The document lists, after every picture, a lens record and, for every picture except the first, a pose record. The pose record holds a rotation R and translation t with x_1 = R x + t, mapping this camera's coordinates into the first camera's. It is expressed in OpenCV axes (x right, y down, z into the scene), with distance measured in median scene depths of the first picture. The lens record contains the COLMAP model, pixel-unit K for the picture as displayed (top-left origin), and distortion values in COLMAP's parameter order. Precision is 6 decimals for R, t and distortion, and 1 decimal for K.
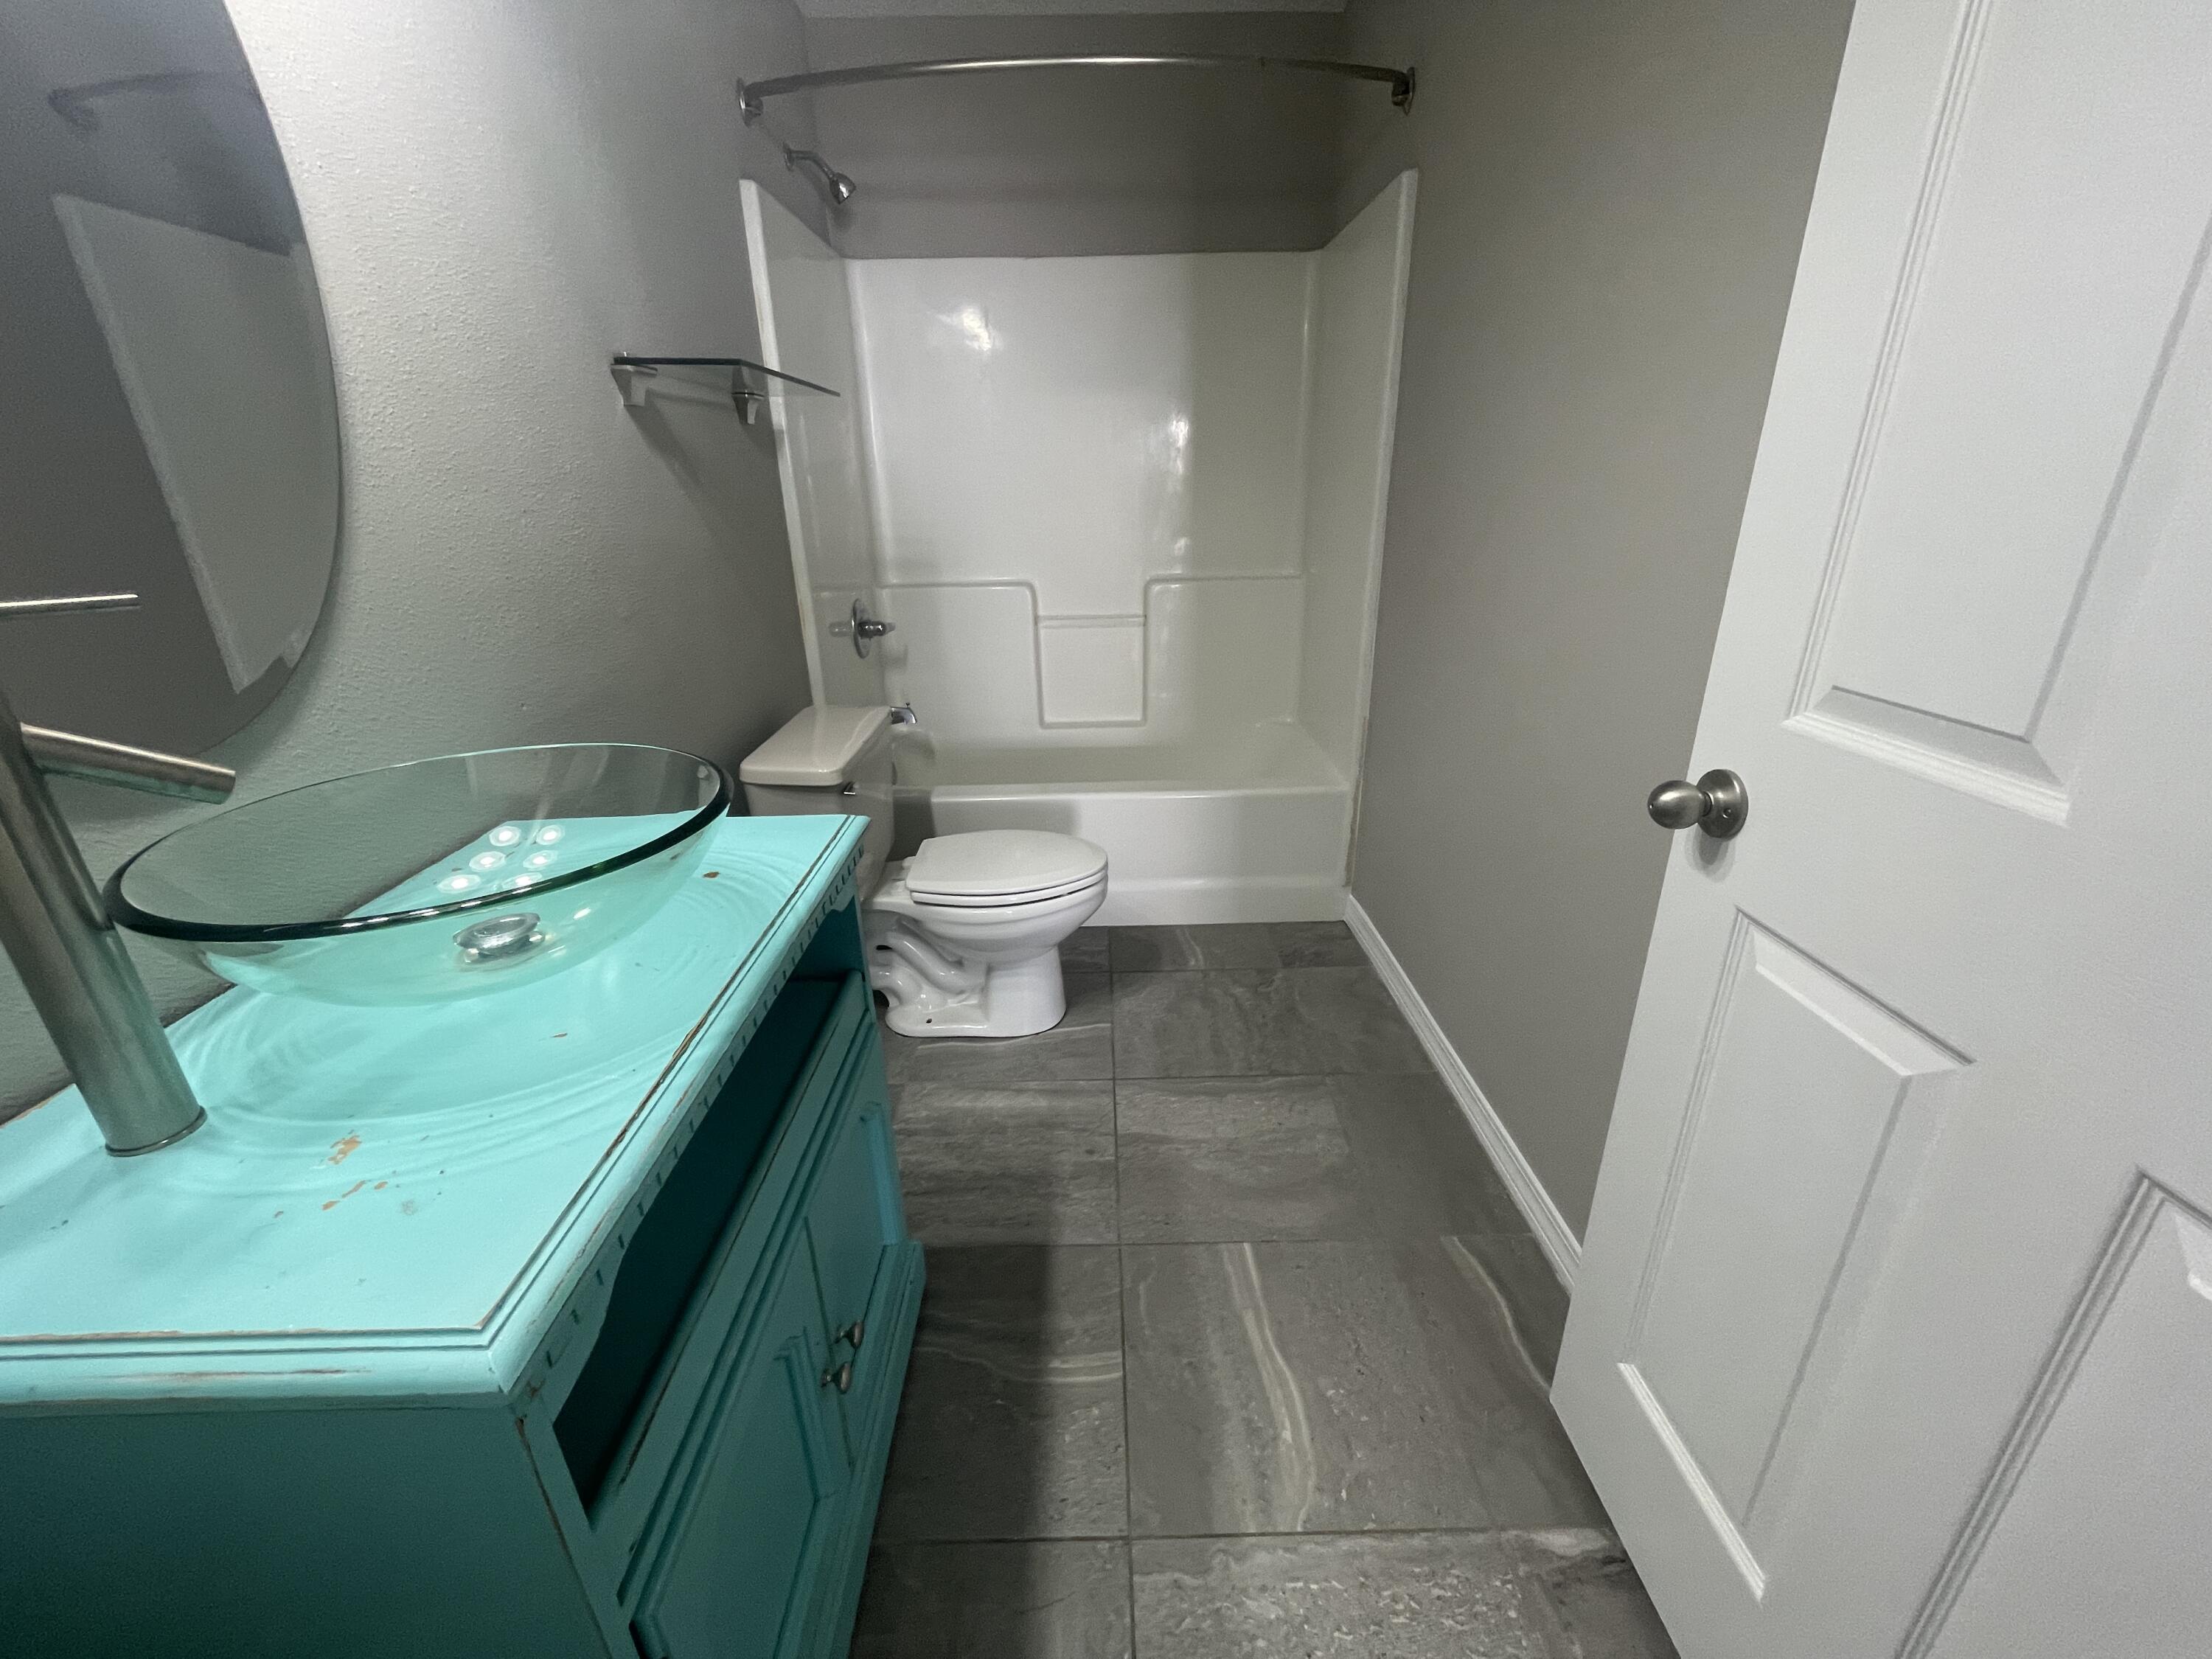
lens RADIAL K [[885.0, 0, 1099.2], [0, 885.0, 822.4], [0, 0, 1]] dist [-0.001488, 0.000256]
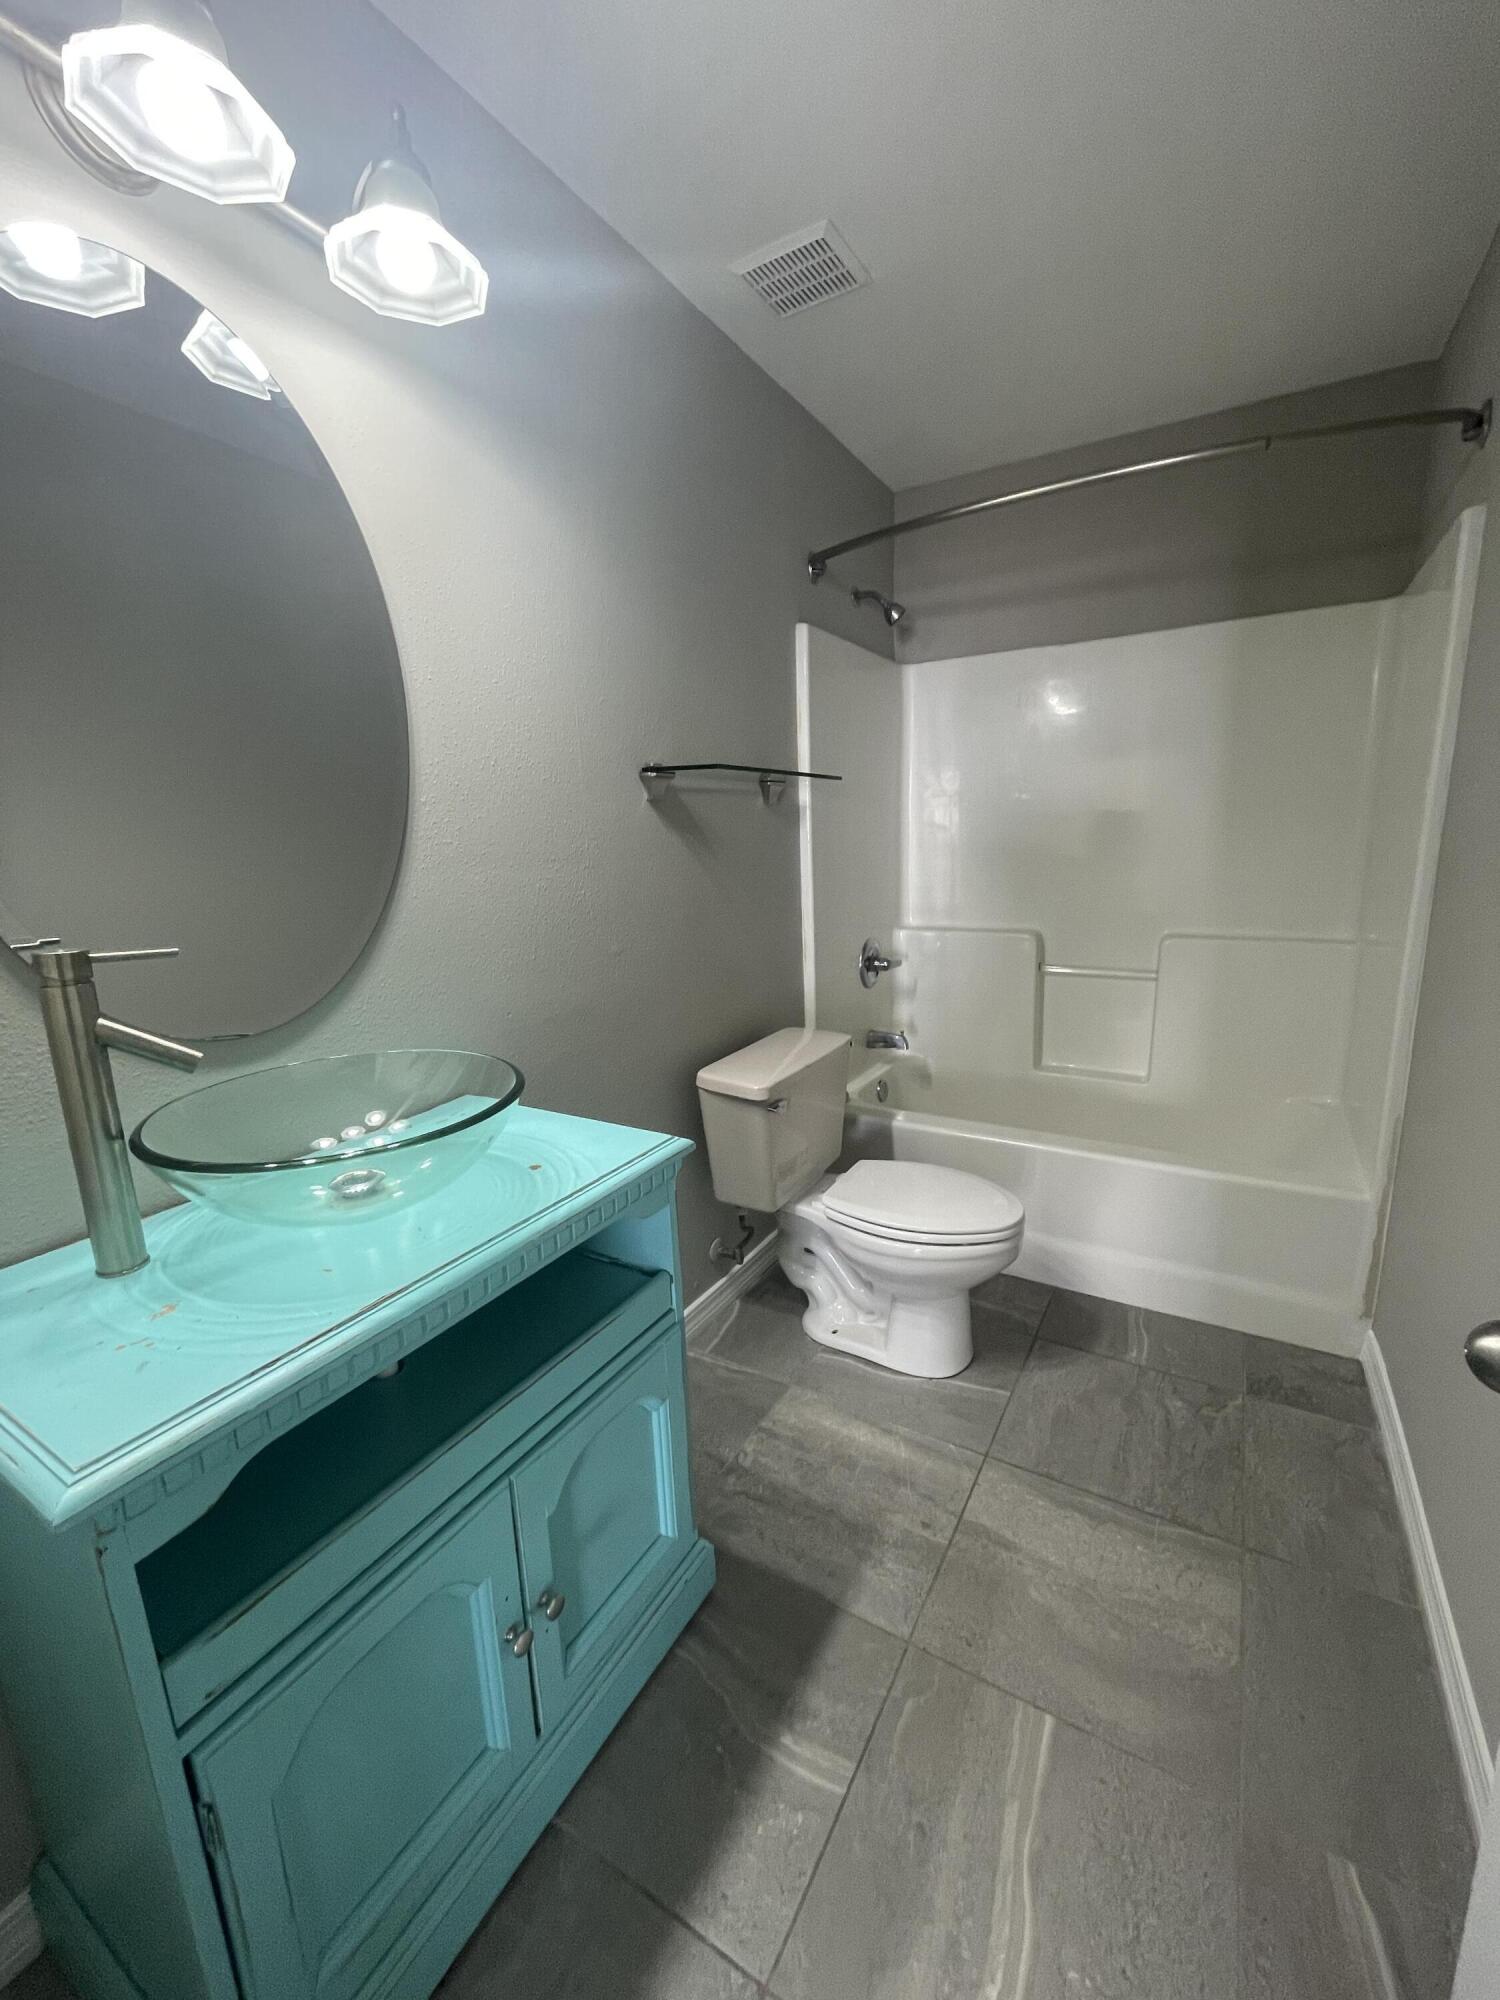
lens RADIAL K [[800.1, 0, 754.9], [0, 800.1, 1002.3], [0, 0, 1]] dist [-0.001488, 0.000256]
pose [[0.858054, 0.098735, -0.503979, 0.196609], [-0.173011, 0.979556, -0.102655, -0.055633], [0.483540, 0.175277, 0.857594, 0.067001]]
